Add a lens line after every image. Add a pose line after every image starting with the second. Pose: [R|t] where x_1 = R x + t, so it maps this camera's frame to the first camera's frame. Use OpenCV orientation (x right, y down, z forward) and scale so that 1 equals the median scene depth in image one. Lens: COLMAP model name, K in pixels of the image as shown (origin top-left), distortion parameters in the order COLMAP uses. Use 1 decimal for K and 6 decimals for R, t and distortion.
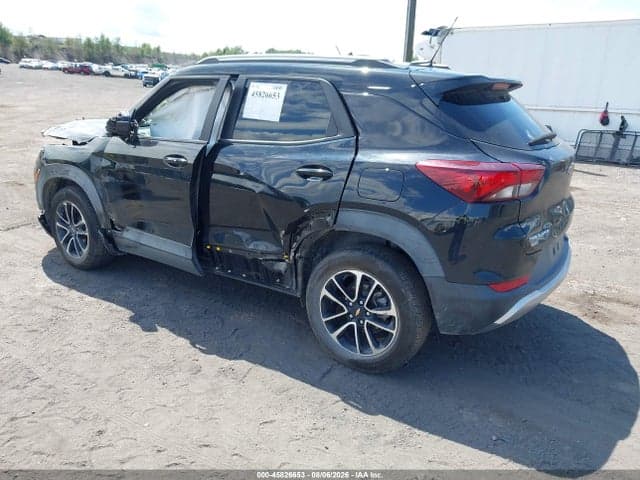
lens RADIAL K [[501.5, 0, 329.1], [0, 501.5, 230.7], [0, 0, 1]] dist [0.020465, -0.031806]
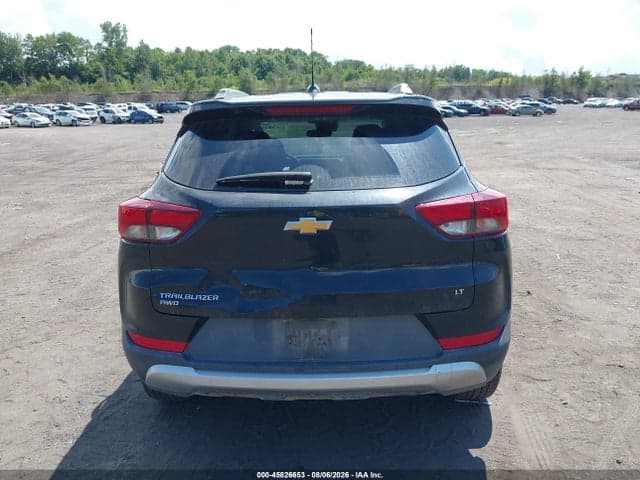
lens RADIAL K [[501.5, 0, 321.5], [0, 501.5, 239.9], [0, 0, 1]] dist [0.020465, -0.031806]
pose [[0.537220, 0.157256, -0.828653, 0.912729], [-0.200993, 0.978031, 0.055299, -0.133188], [0.819144, 0.136845, 0.557025, 0.557109]]
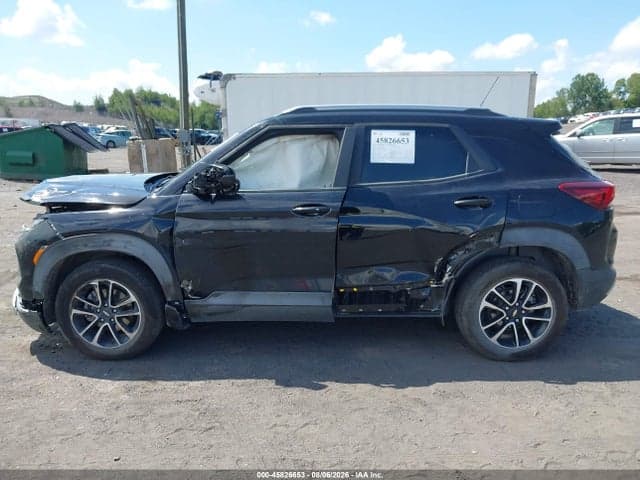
lens RADIAL K [[501.5, 0, 316.2], [0, 501.5, 227.1], [0, 0, 1]] dist [0.020465, -0.031806]
pose [[0.845933, -0.128194, 0.517652, -0.836536], [0.169473, 0.984981, -0.033023, -0.073542], [-0.505644, 0.115663, 0.854954, 0.159322]]
